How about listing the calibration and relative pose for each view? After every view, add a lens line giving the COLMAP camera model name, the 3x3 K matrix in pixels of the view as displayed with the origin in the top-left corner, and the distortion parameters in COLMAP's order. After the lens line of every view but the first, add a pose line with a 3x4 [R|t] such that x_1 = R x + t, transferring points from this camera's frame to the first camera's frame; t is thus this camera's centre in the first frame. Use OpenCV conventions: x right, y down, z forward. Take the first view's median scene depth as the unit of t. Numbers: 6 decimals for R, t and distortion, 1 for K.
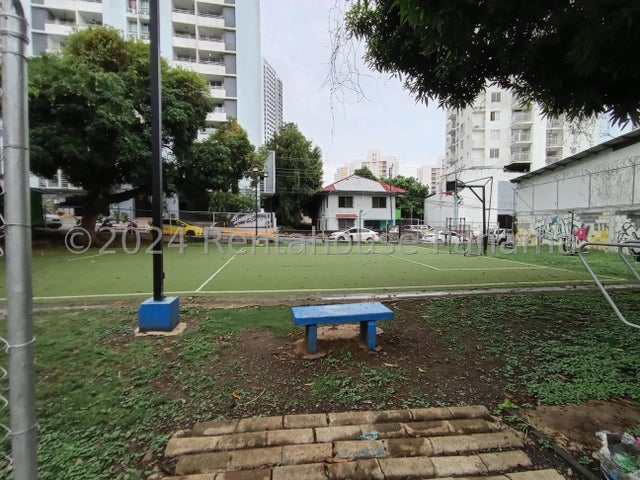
lens RADIAL K [[299.1, 0, 322.1], [0, 299.1, 236.8], [0, 0, 1]] dist [0.001532, 0.000929]
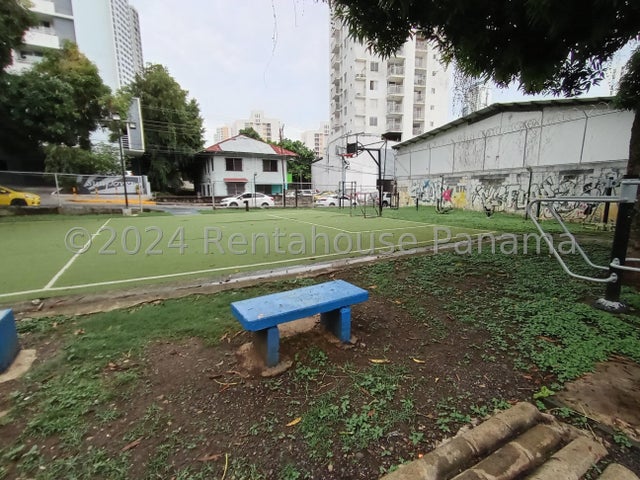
lens RADIAL K [[299.1, 0, 322.1], [0, 299.1, 236.8], [0, 0, 1]] dist [0.001532, 0.000929]
pose [[0.930239, -0.065080, 0.361138, -0.023789], [0.023445, 0.992677, 0.118499, 0.001373], [-0.366205, -0.101765, 0.924953, 0.050105]]
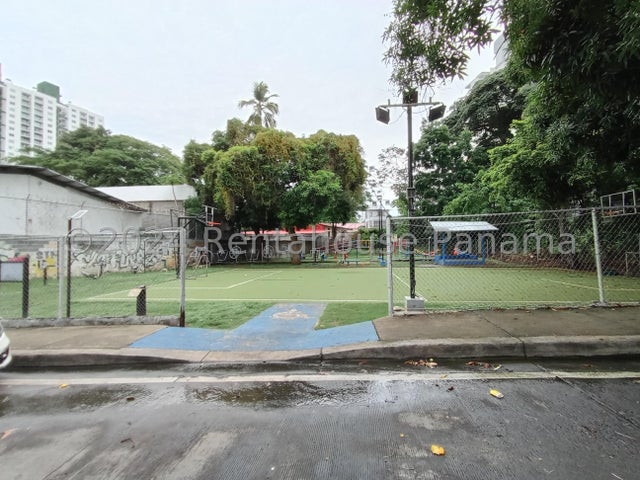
lens RADIAL K [[299.1, 0, 322.1], [0, 299.1, 236.8], [0, 0, 1]] dist [0.001532, 0.000929]
pose [[-0.973322, 0.013664, 0.229038, -0.144438], [0.017899, 0.999705, 0.016421, -0.064837], [-0.228746, 0.020083, -0.973279, 1.208965]]
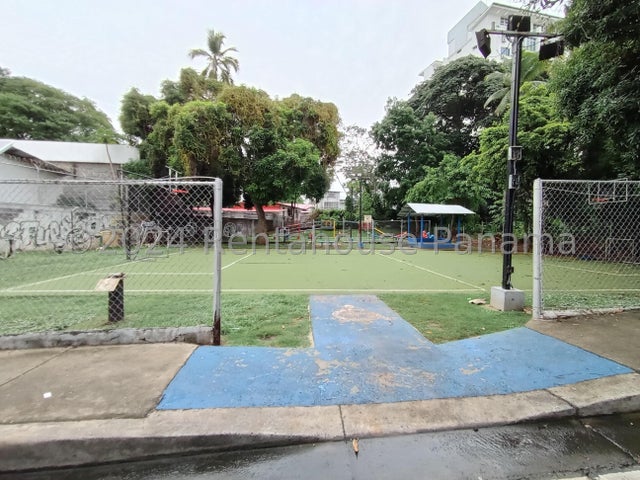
lens RADIAL K [[299.1, 0, 322.1], [0, 299.1, 236.8], [0, 0, 1]] dist [0.001532, 0.000929]
pose [[-0.999150, -0.022707, 0.034411, -0.029097], [-0.019959, 0.996738, 0.078200, -0.054014], [-0.036074, 0.077446, -0.996344, 1.137320]]
